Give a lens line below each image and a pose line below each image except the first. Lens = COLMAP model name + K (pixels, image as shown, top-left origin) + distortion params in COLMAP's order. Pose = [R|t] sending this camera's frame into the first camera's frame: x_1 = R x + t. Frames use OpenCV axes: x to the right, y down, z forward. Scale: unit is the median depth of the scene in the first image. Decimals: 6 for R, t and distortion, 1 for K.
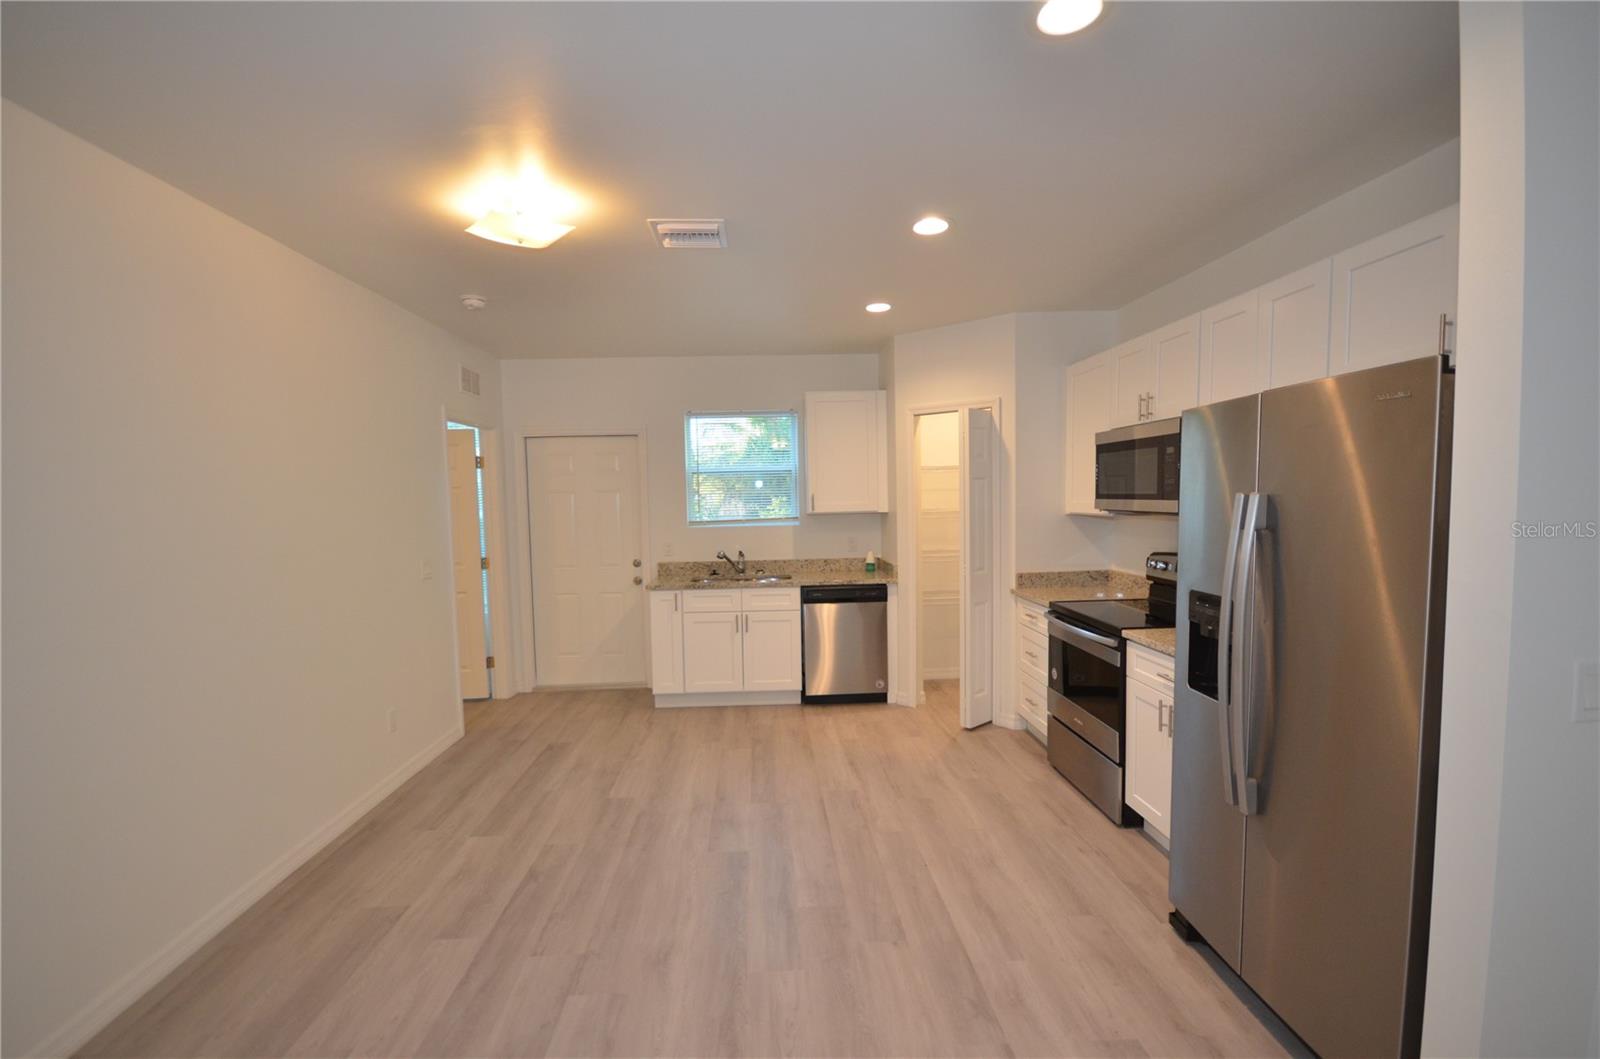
lens RADIAL K [[697.3, 0, 790.5], [0, 697.3, 541.3], [0, 0, 1]] dist [-0.002860, -0.000396]
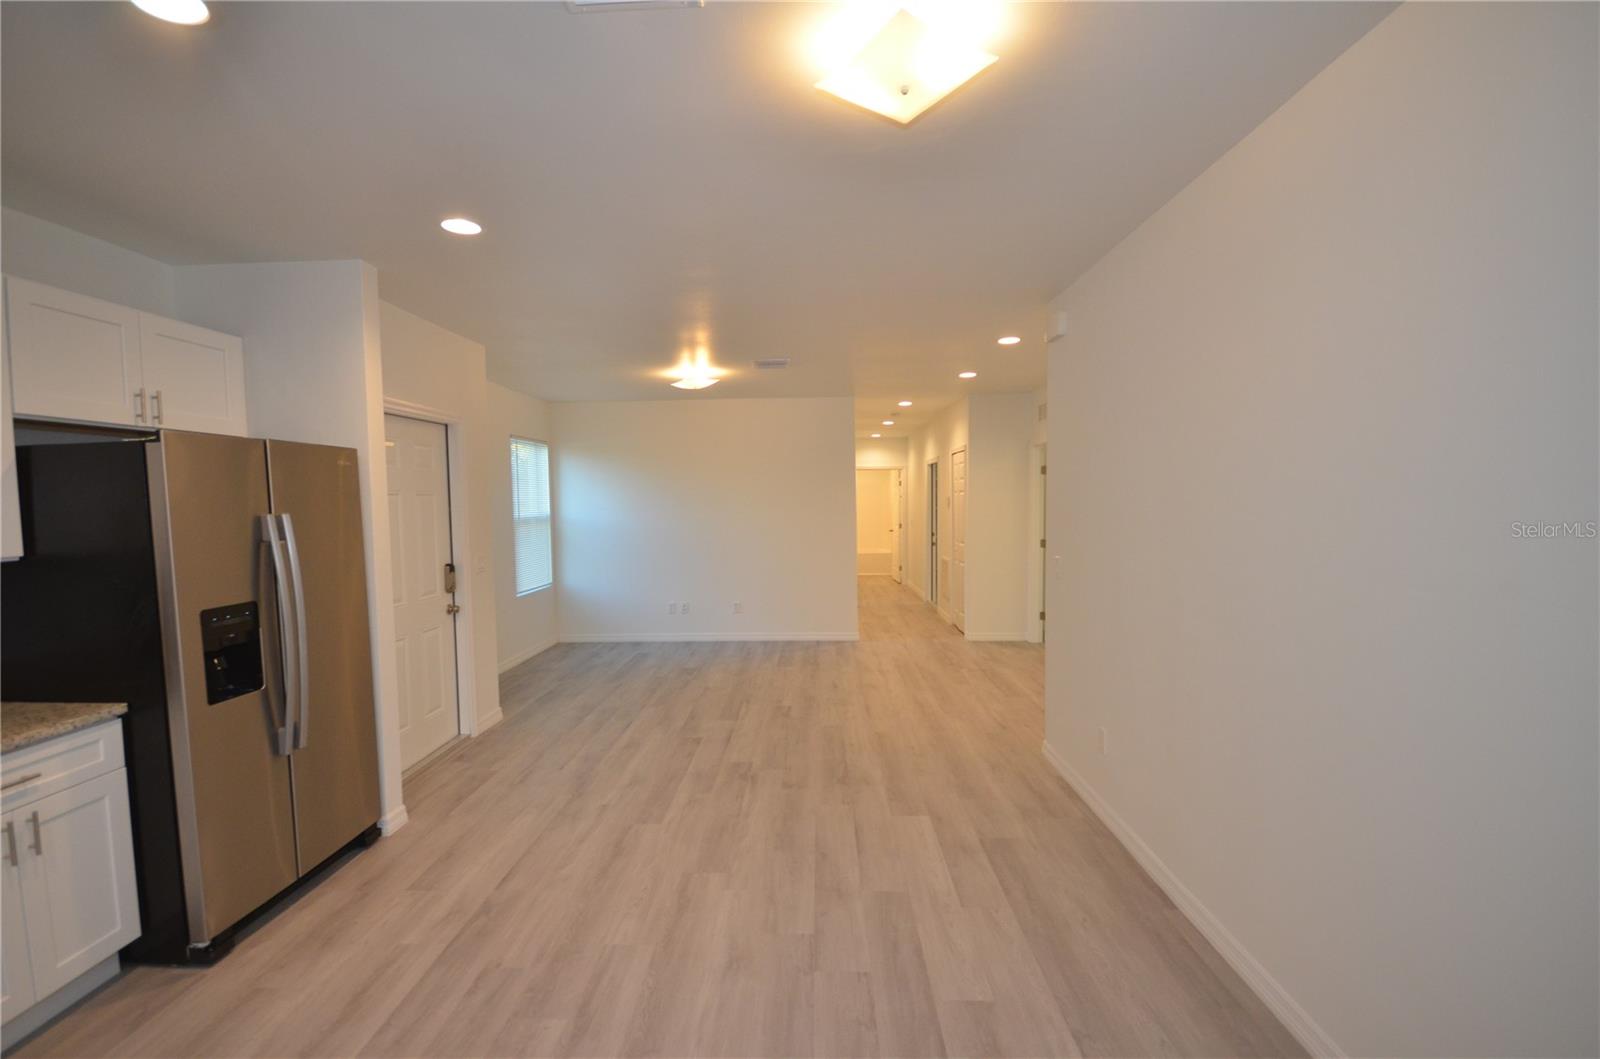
lens RADIAL K [[698.6, 0, 797.4], [0, 698.6, 544.8], [0, 0, 1]] dist [0.000114, -0.010379]
pose [[-0.996477, 0.029480, 0.078517, -0.211579], [0.039348, 0.991087, 0.127271, -0.067803], [-0.074065, 0.129912, -0.988755, 1.084521]]
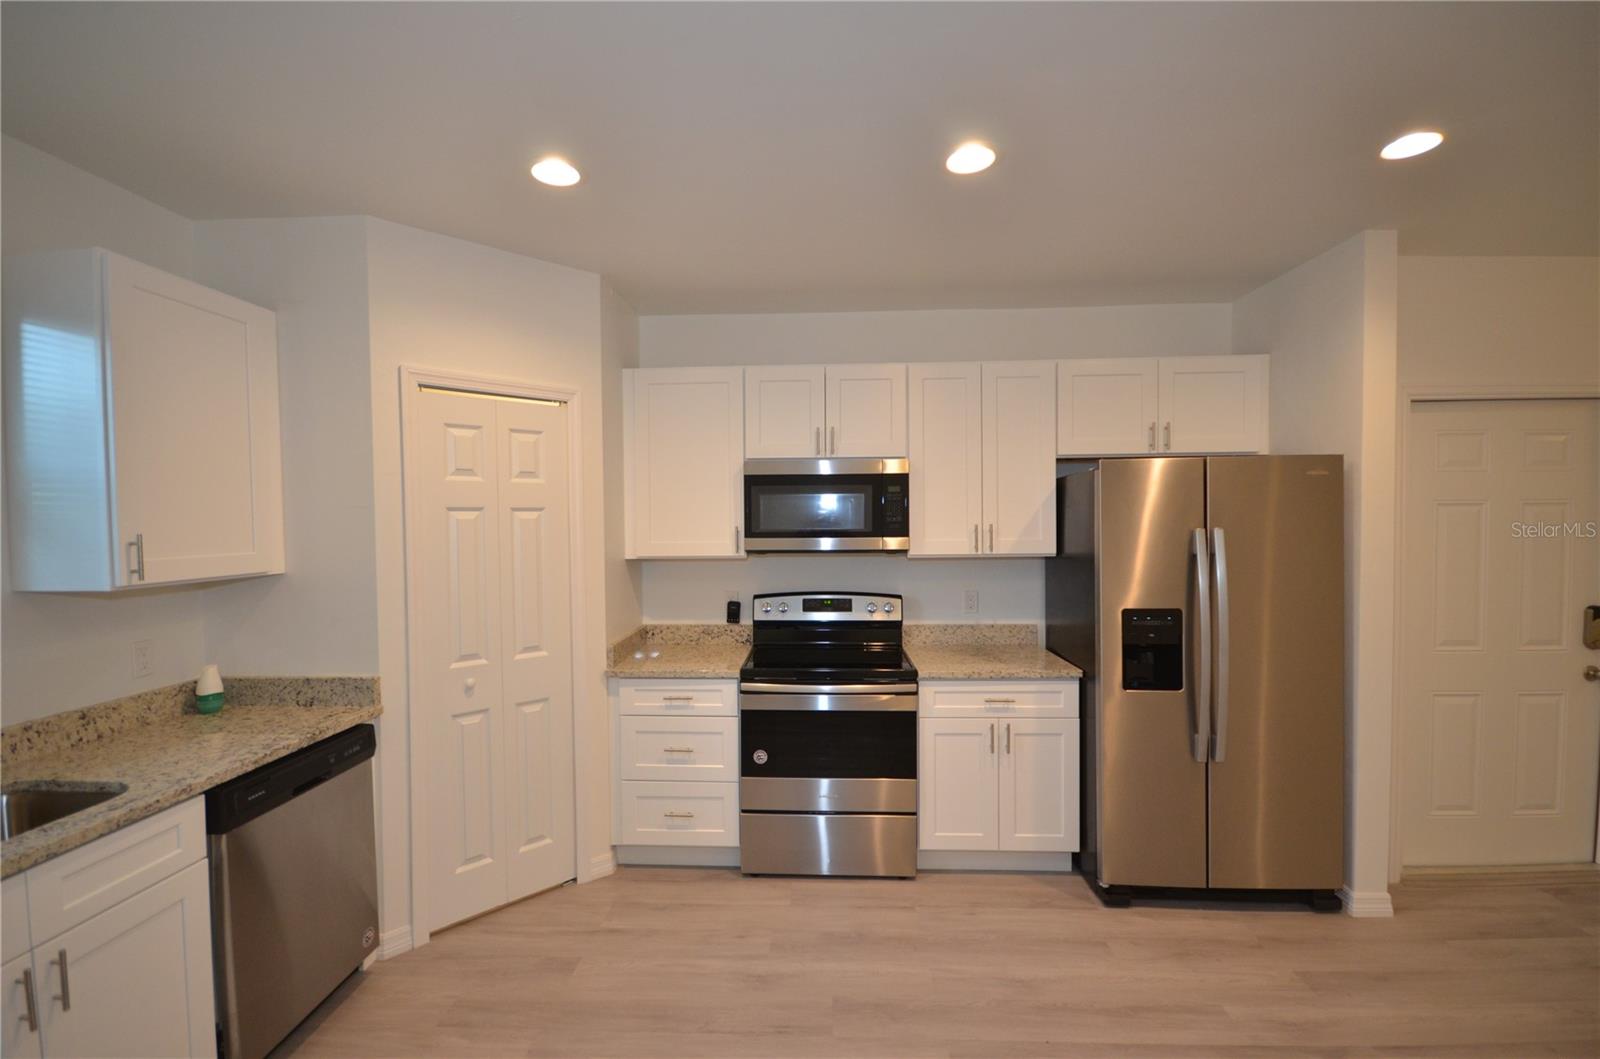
lens RADIAL K [[697.3, 0, 790.5], [0, 697.3, 541.3], [0, 0, 1]] dist [-0.002860, -0.000396]
pose [[0.097120, -0.007691, 0.995243, -0.384017], [0.072749, 0.997350, 0.000608, -0.050416], [-0.992610, 0.072344, 0.097422, 0.815351]]
